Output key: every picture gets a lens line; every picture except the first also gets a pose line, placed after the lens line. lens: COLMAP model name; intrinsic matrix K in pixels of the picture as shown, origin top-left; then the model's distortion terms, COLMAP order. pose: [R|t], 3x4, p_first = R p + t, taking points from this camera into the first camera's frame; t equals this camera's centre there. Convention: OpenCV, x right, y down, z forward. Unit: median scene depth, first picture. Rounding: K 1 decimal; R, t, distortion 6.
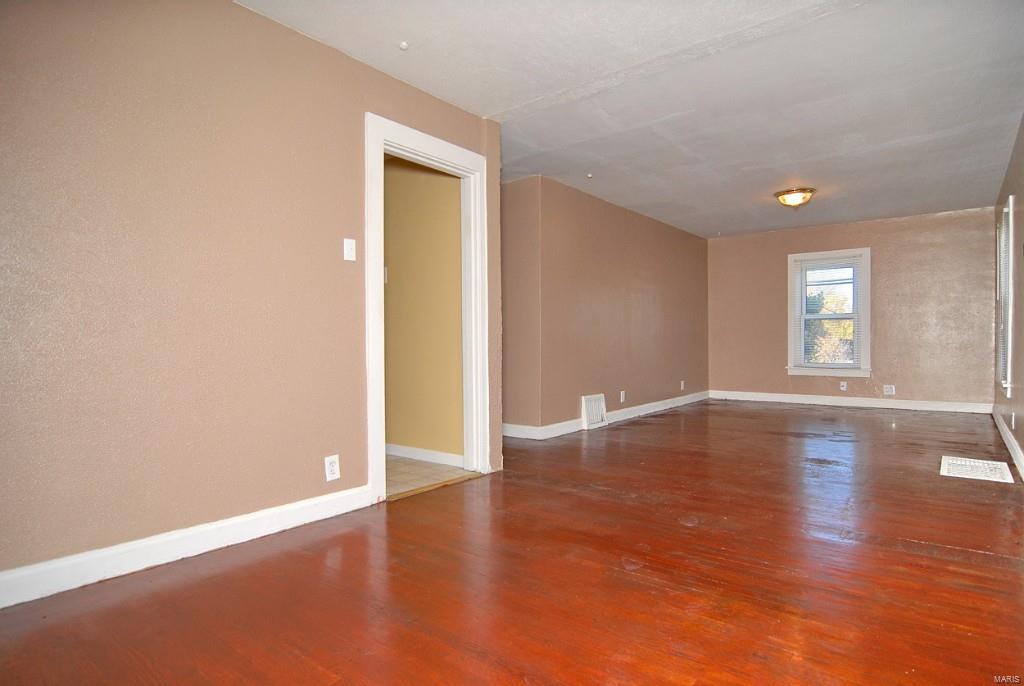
lens RADIAL K [[555.6, 0, 514.3], [0, 555.6, 346.4], [0, 0, 1]] dist [-0.016102, 0.001425]
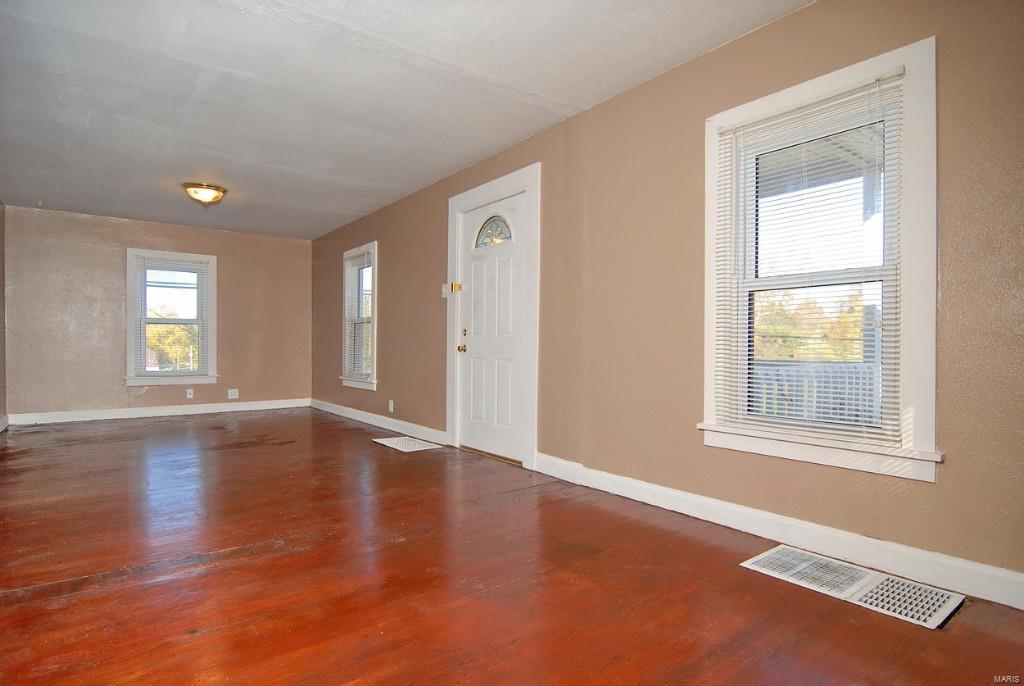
lens RADIAL K [[555.6, 0, 513.8], [0, 555.6, 341.3], [0, 0, 1]] dist [-0.016102, 0.001425]
pose [[0.229103, 0.015762, 0.973275, -0.273493], [0.003699, 0.999848, -0.017063, -0.001930], [-0.973395, 0.007509, 0.229009, 0.278480]]
